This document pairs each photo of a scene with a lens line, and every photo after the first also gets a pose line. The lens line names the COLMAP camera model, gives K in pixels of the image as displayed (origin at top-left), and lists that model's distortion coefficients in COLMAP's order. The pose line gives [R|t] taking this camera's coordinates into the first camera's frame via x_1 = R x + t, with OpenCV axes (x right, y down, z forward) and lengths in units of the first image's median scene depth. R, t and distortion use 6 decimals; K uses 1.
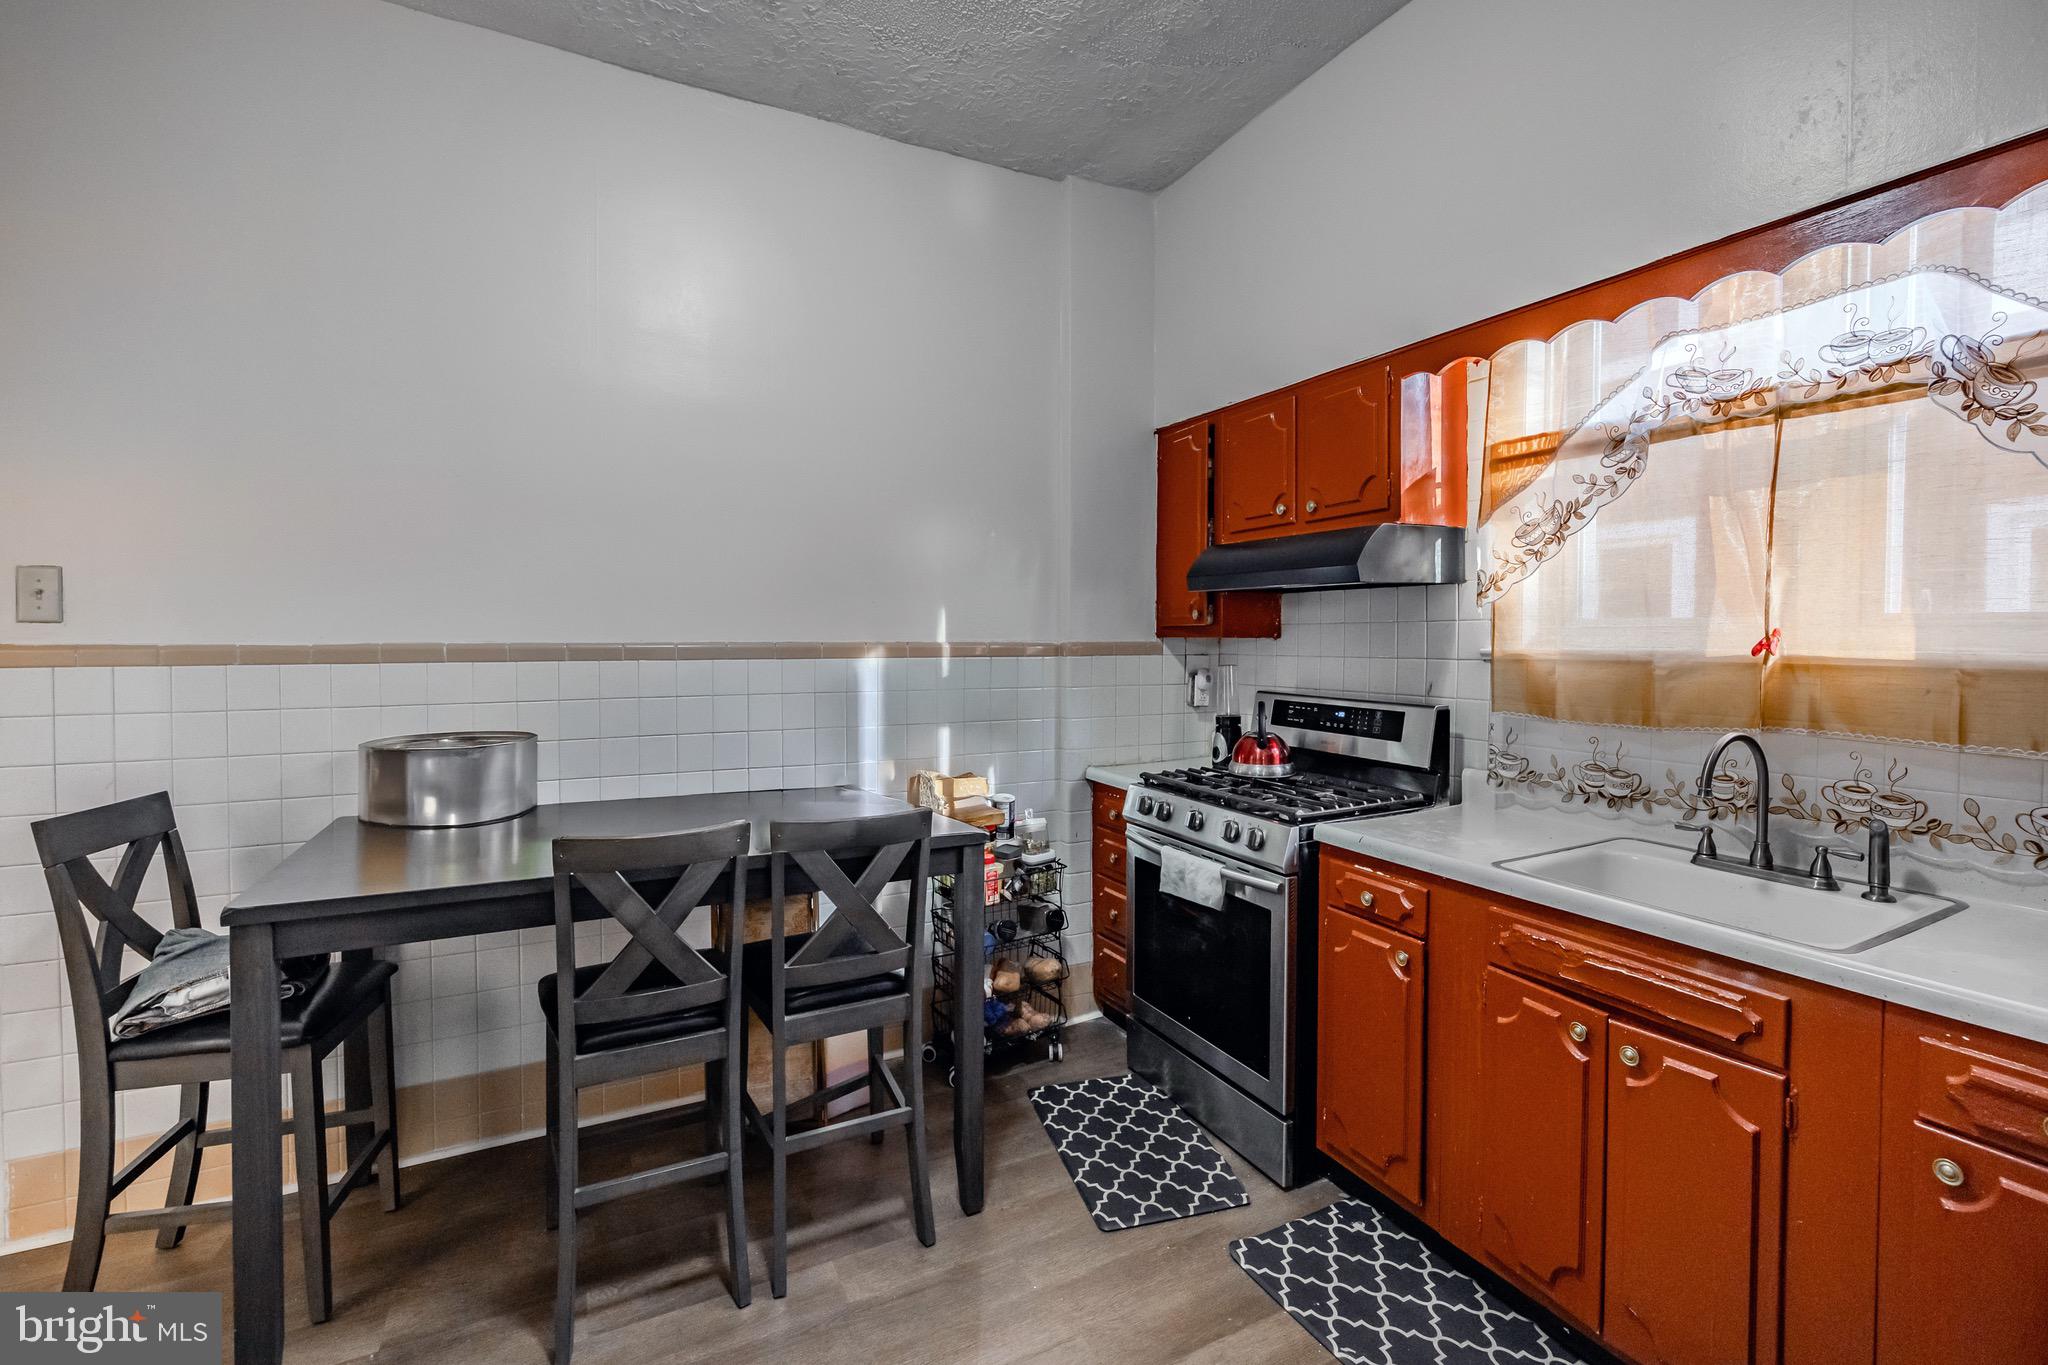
lens RADIAL K [[895.0, 0, 1022.8], [0, 895.0, 677.8], [0, 0, 1]] dist [0.000745, 0.000002]
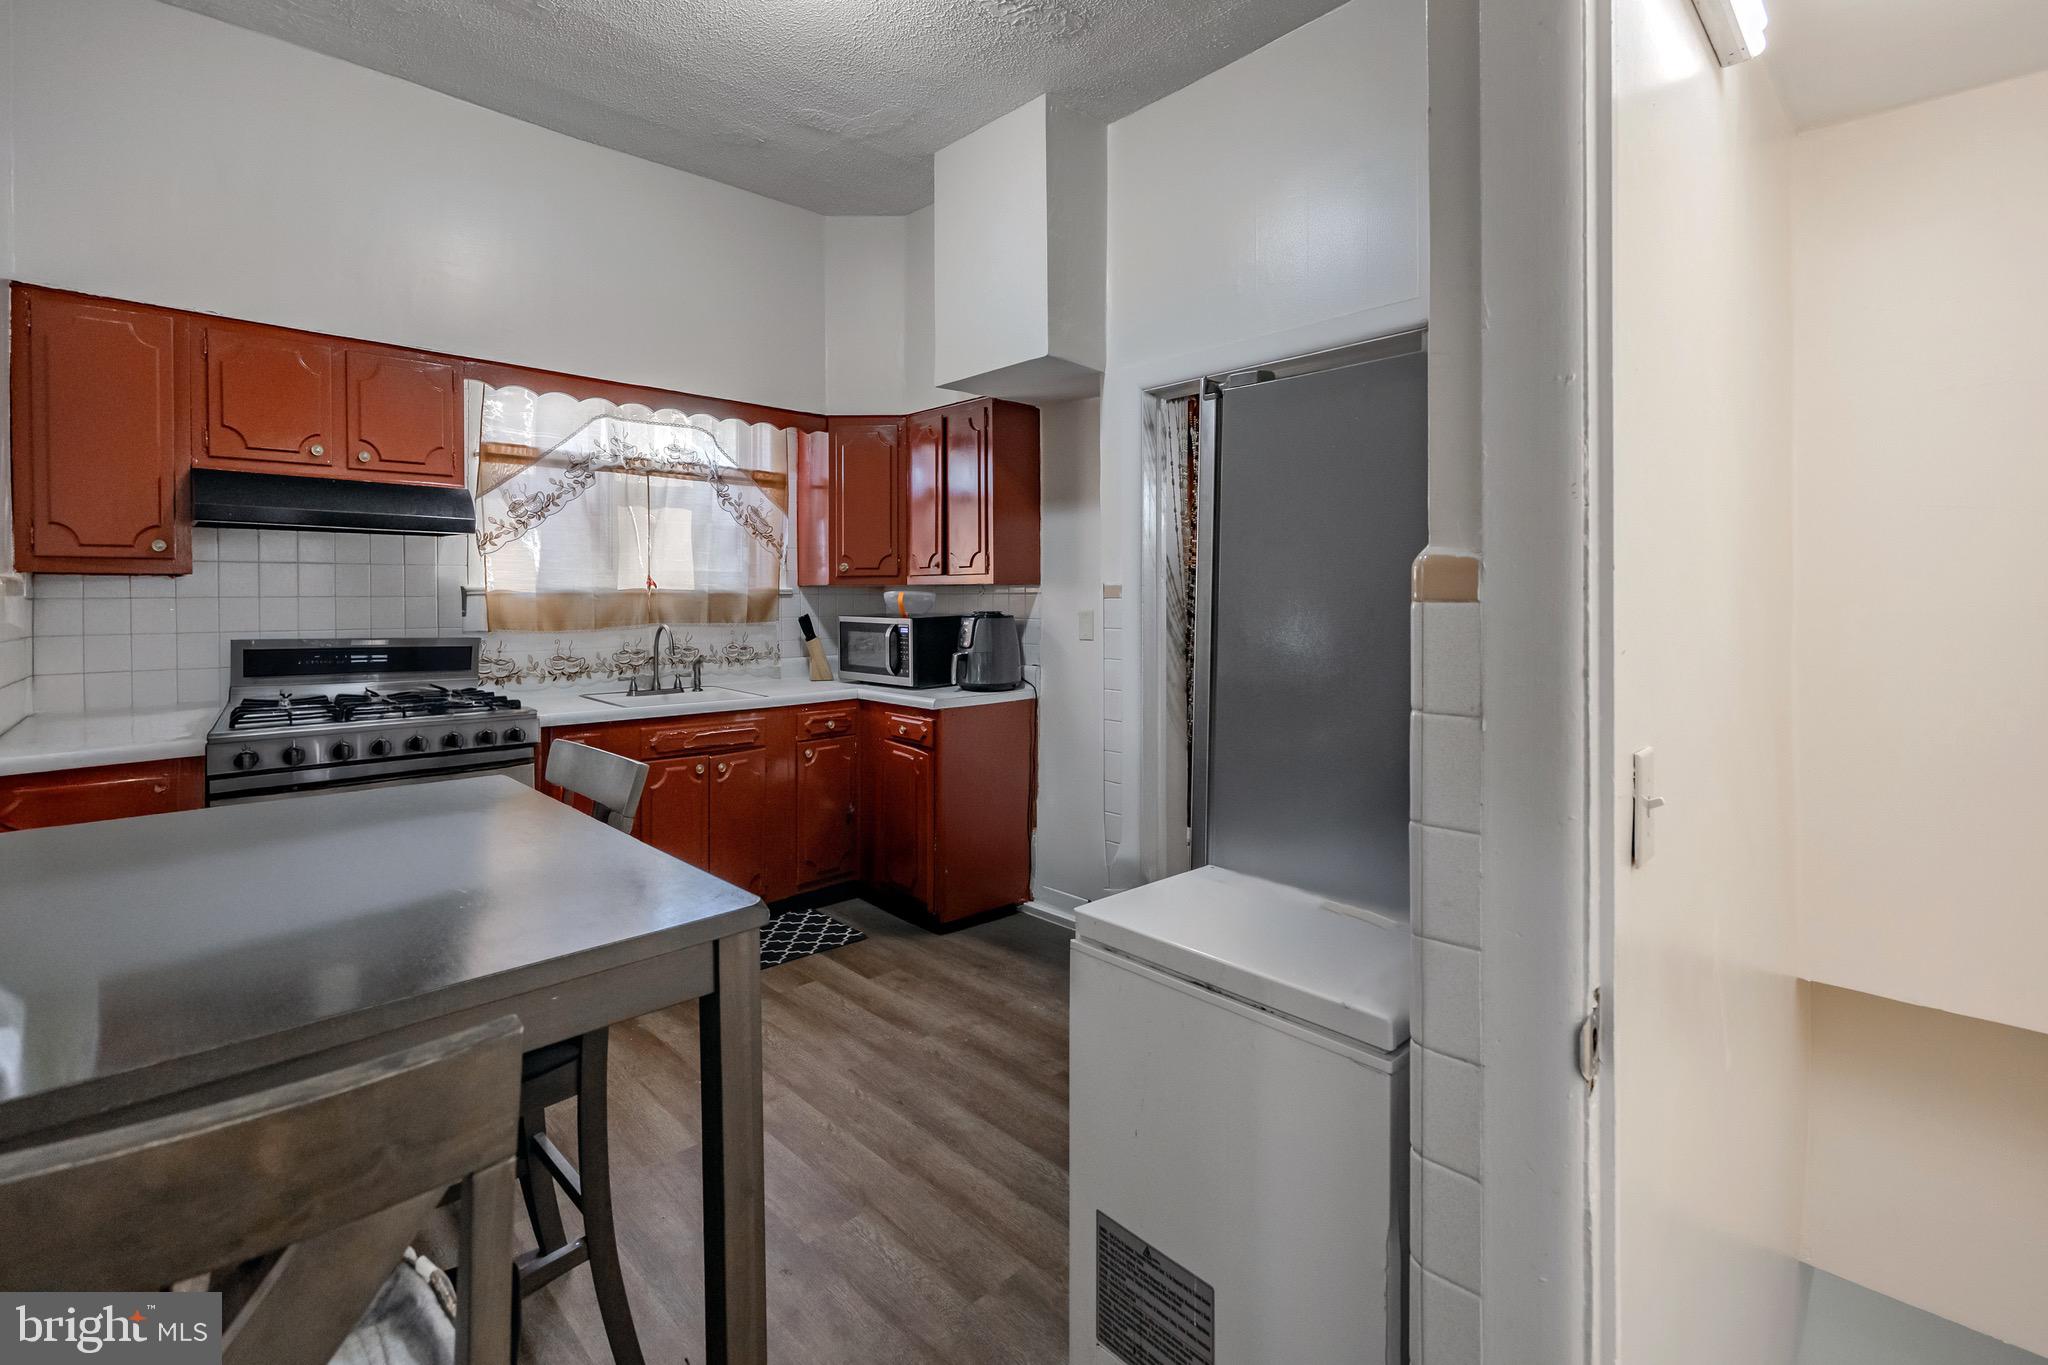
lens RADIAL K [[895.0, 0, 1021.0], [0, 895.0, 678.5], [0, 0, 1]] dist [0.000745, 0.000002]
pose [[-0.302115, -0.088405, 0.949163, -1.231509], [0.044849, 0.993270, 0.106789, -0.000679], [-0.952216, 0.074832, -0.296117, 0.703628]]
